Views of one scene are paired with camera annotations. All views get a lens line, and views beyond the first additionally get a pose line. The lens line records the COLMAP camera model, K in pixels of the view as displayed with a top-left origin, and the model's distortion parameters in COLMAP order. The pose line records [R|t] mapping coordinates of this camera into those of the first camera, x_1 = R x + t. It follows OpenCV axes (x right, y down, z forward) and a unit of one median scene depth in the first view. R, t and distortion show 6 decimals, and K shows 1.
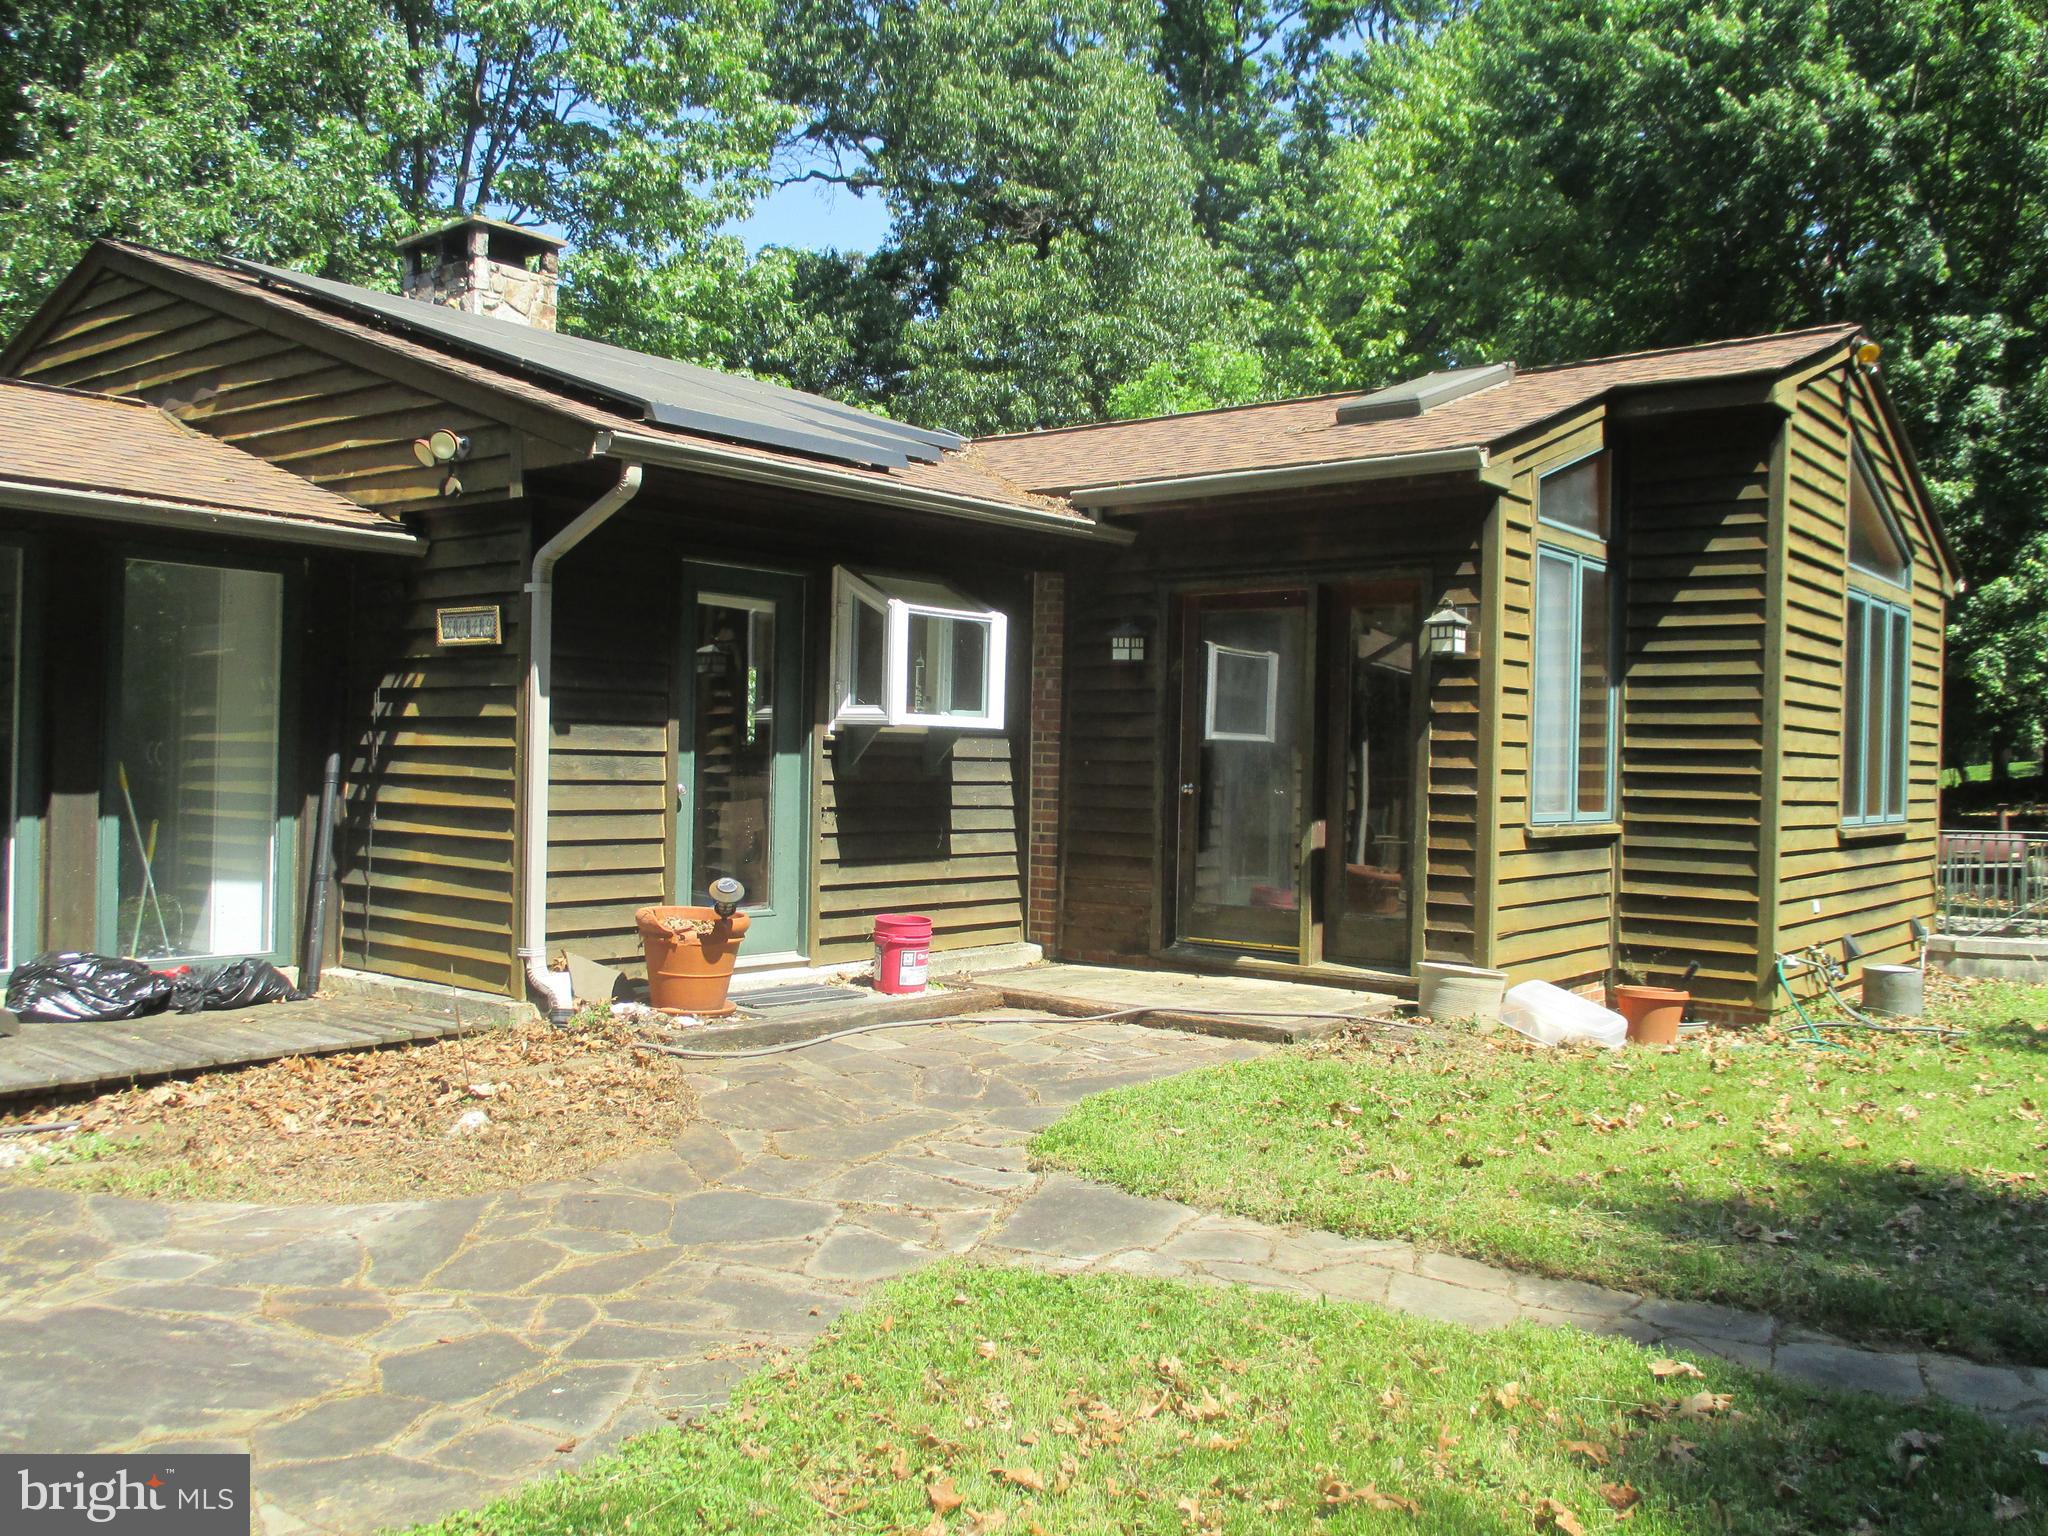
lens RADIAL K [[1681.8, 0, 1009.3], [0, 1681.8, 772.6], [0, 0, 1]] dist [-0.029834, 0.002347]
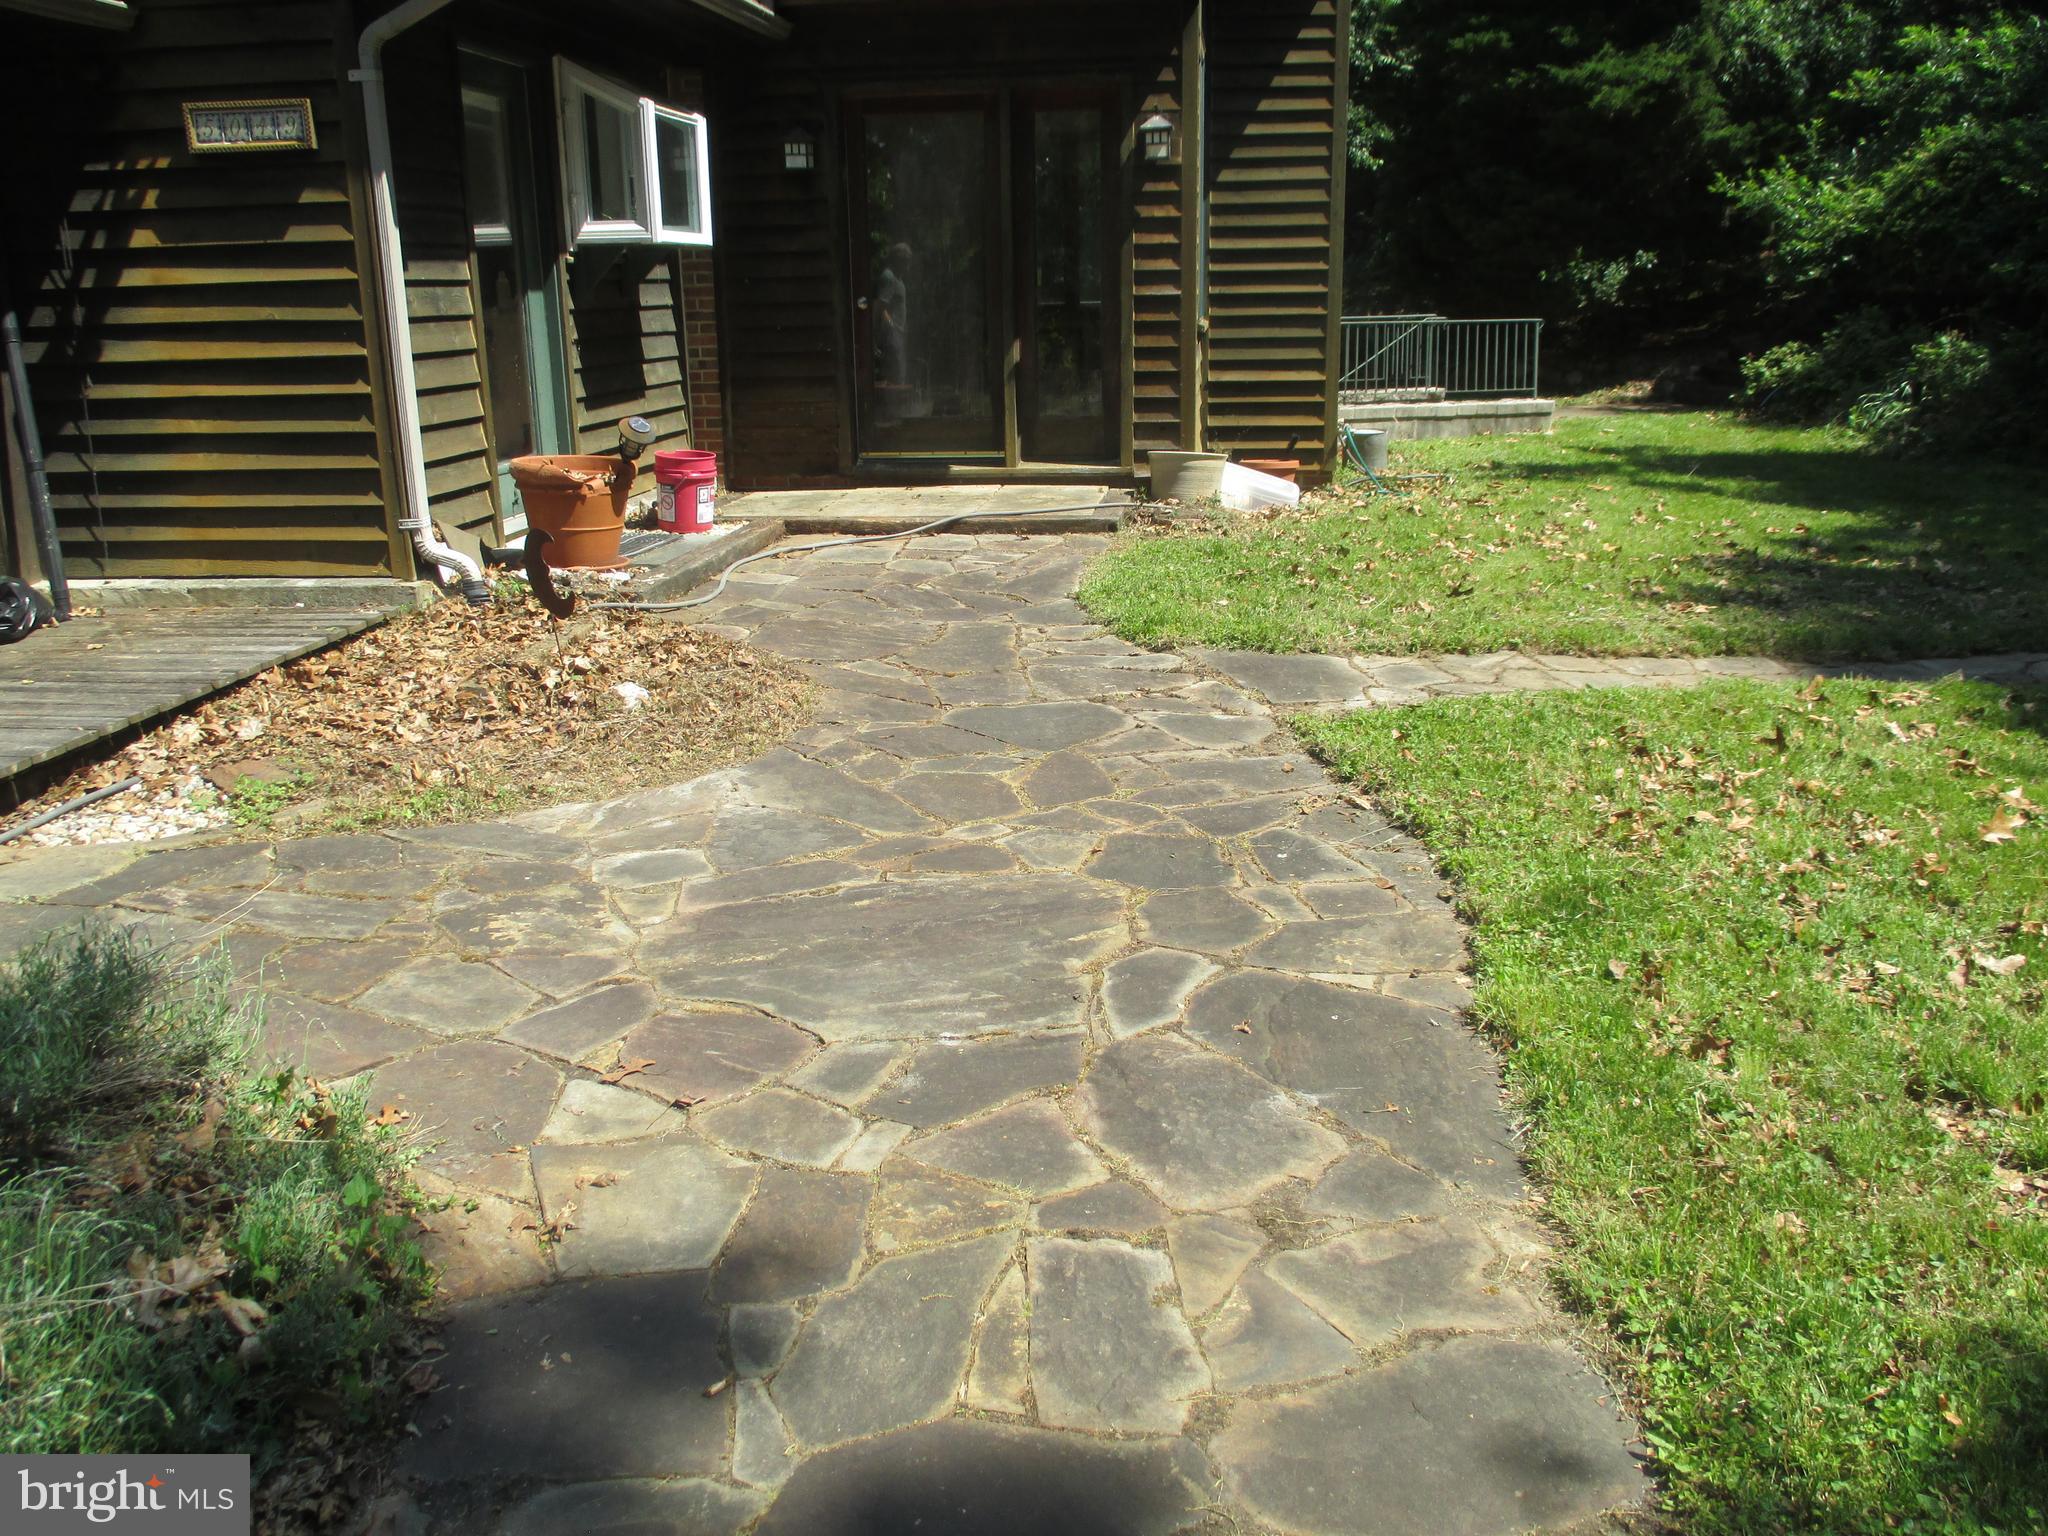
lens RADIAL K [[1681.8, 0, 1009.3], [0, 1681.8, 772.6], [0, 0, 1]] dist [-0.029834, 0.002347]
pose [[0.849247, -0.182043, 0.495621, -0.444584], [0.040527, 0.958389, 0.282574, -0.001496], [-0.526438, -0.219889, 0.821287, 0.090594]]
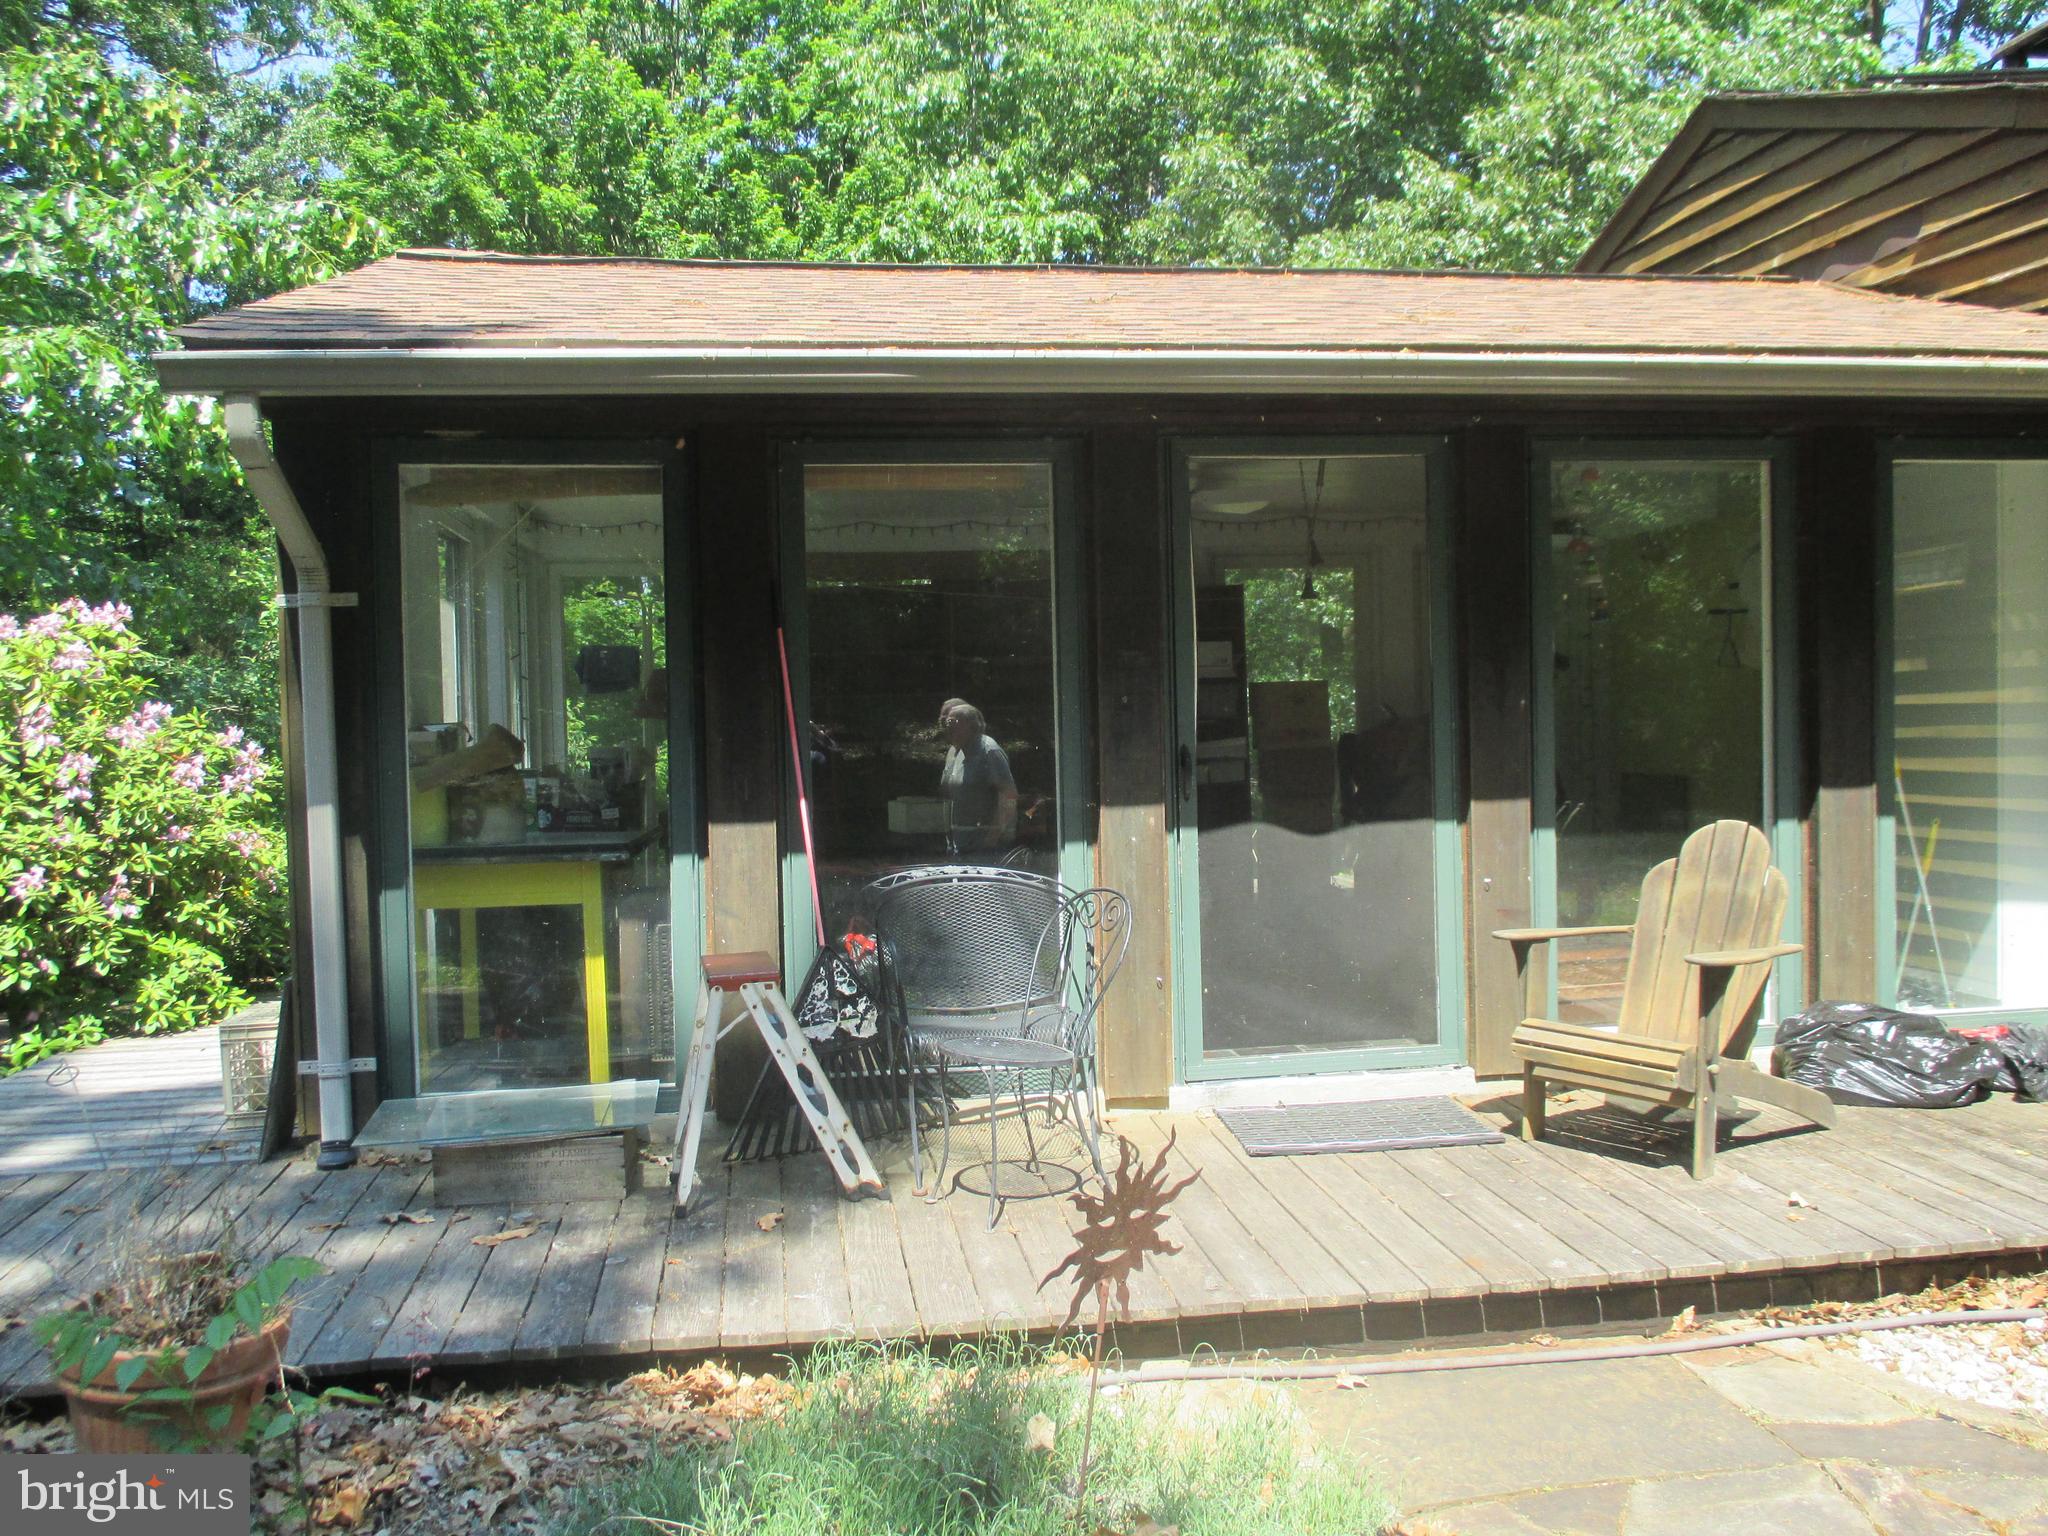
lens RADIAL K [[1681.8, 0, 1009.3], [0, 1681.8, 772.6], [0, 0, 1]] dist [-0.029834, 0.002347]
pose [[0.721419, -0.014332, -0.692350, -0.295352], [0.037764, 0.999112, 0.018667, -0.020057], [0.691468, -0.039613, 0.721320, 0.196504]]
